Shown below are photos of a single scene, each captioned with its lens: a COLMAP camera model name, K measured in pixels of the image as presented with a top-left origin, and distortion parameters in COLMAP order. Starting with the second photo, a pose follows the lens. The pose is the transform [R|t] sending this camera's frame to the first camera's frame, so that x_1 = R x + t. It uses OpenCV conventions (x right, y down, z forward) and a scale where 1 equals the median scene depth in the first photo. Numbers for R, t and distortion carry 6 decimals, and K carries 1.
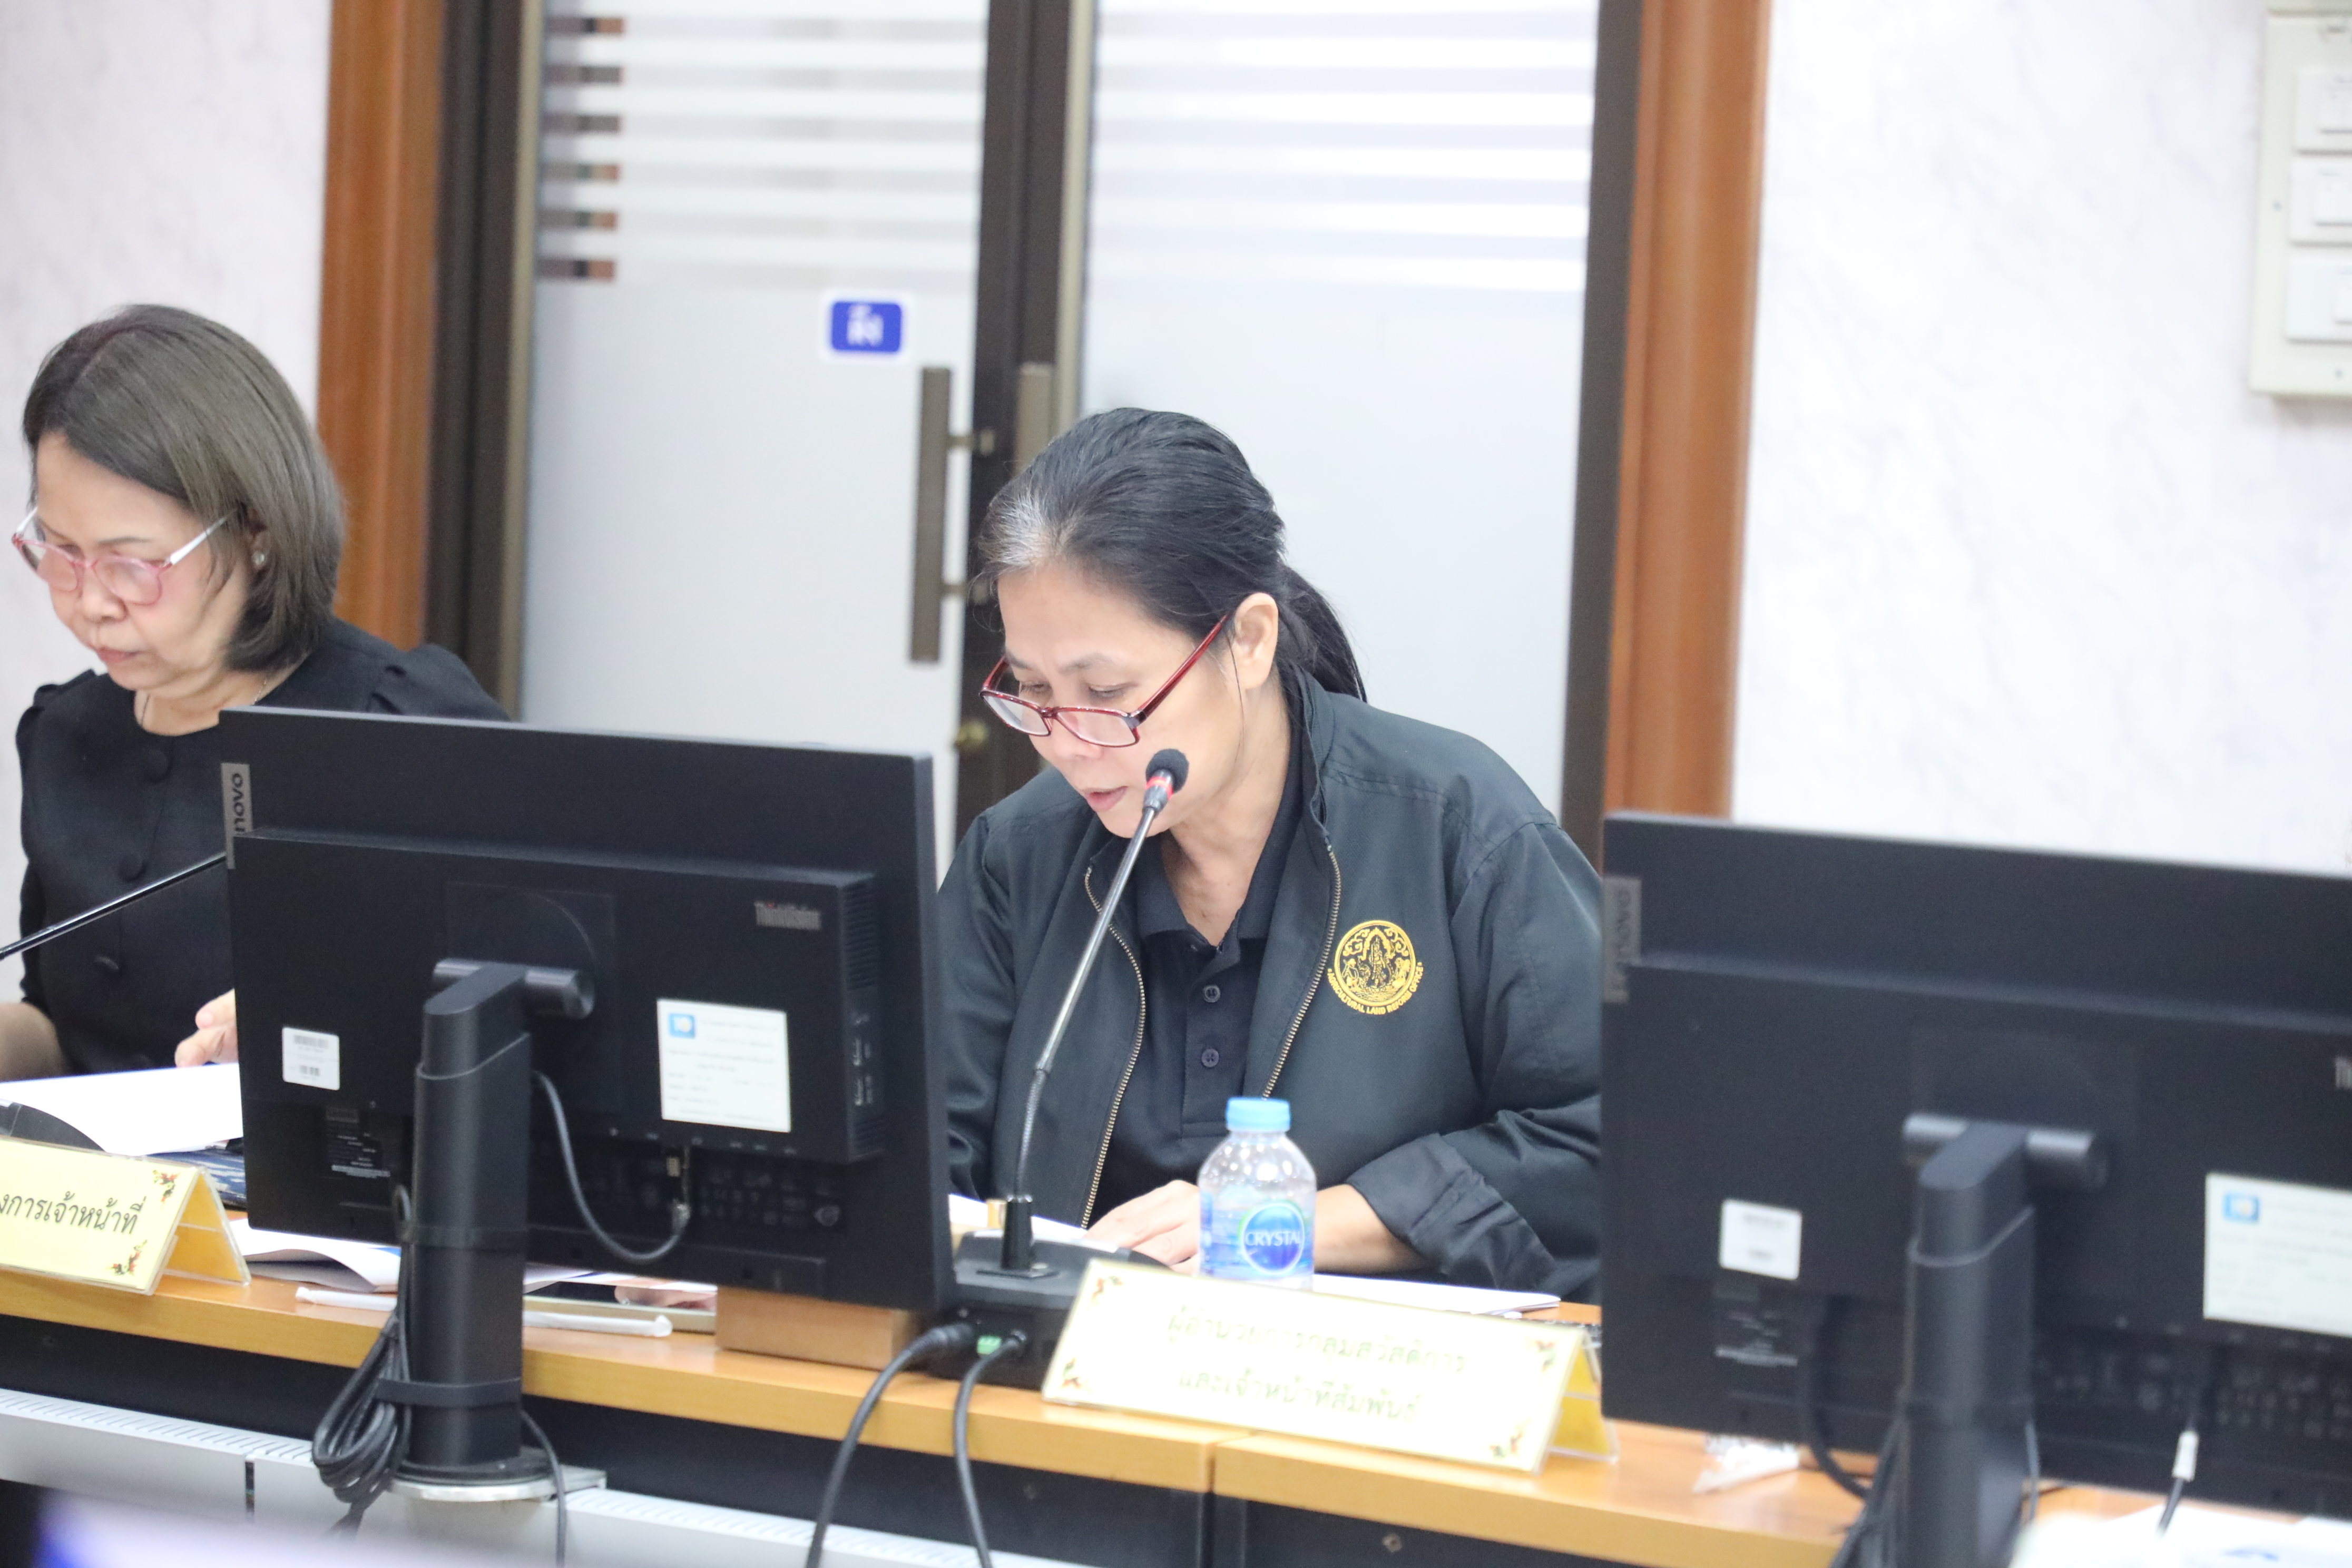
lens RADIAL K [[6852.7, 0, 1176.0], [0, 6852.7, 784.0], [0, 0, 1]] dist [0.118897, -0.524569]
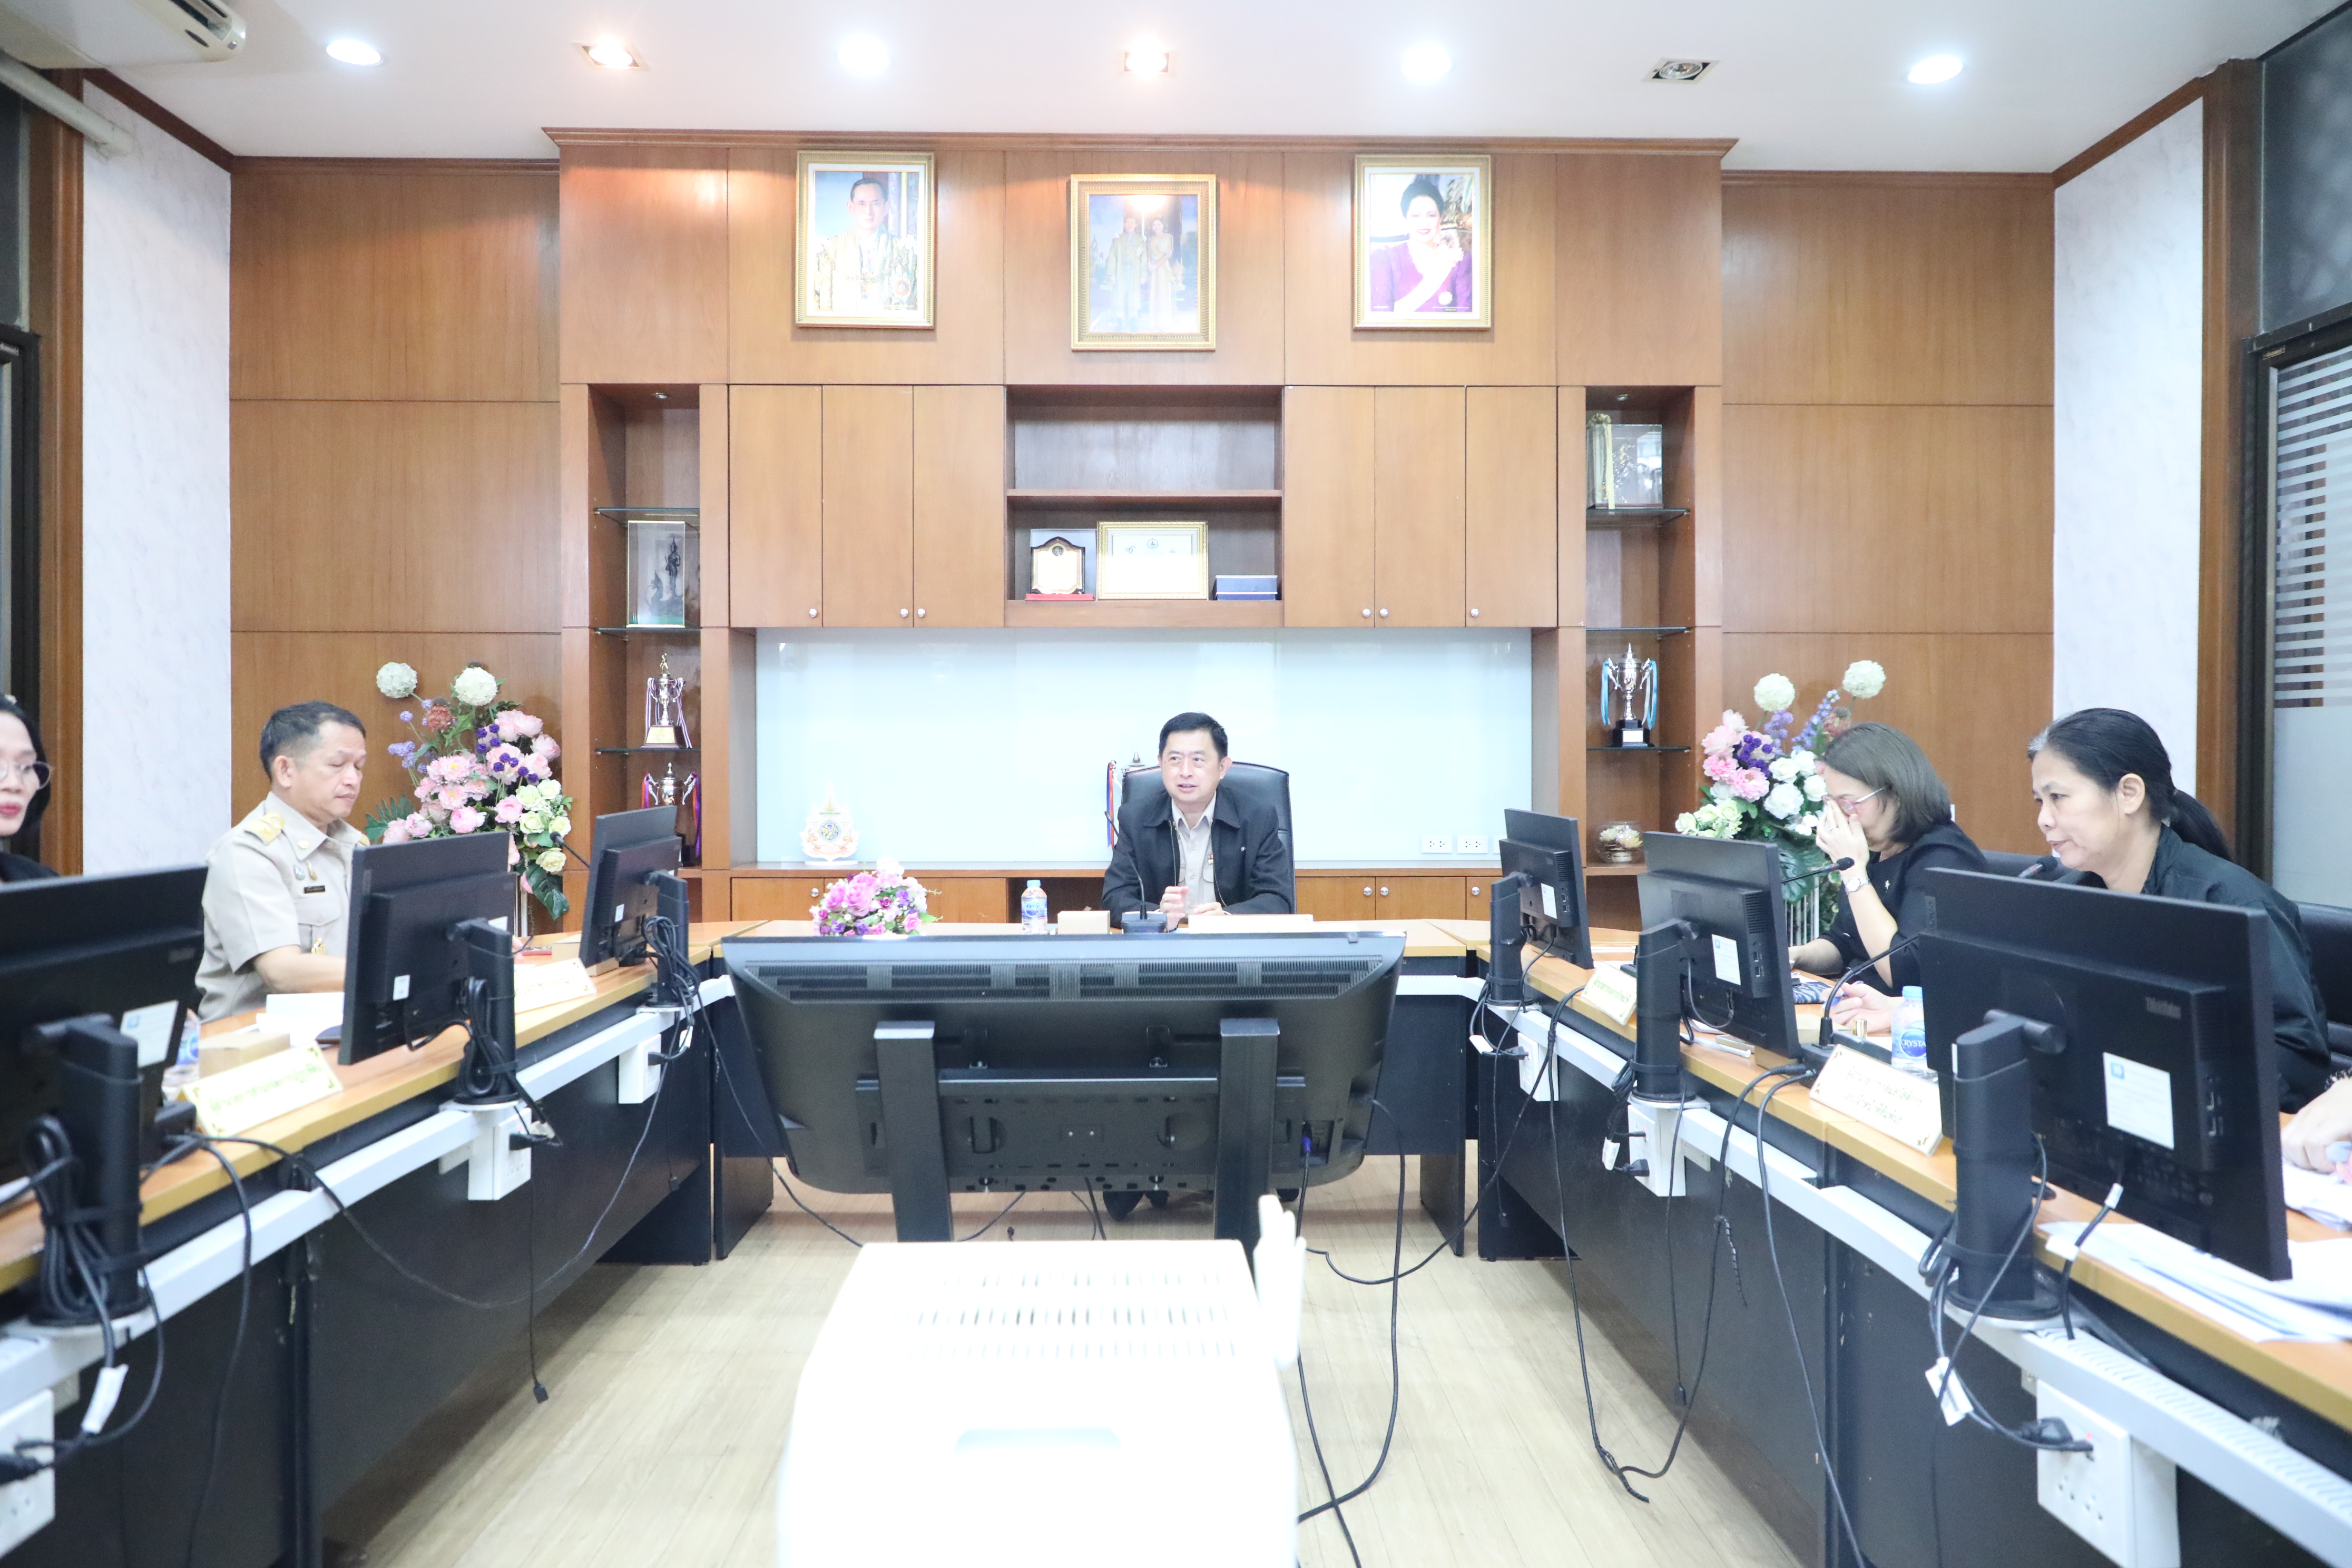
lens RADIAL K [[1561.9, 0, 1167.0], [0, 1561.9, 774.2], [0, 0, 1]] dist [-0.001072, 0.002153]
pose [[0.610667, -0.030655, -0.791294, 0.299300], [-0.023347, 0.998119, -0.056685, 0.007952], [0.791543, 0.053090, 0.608803, 0.446598]]
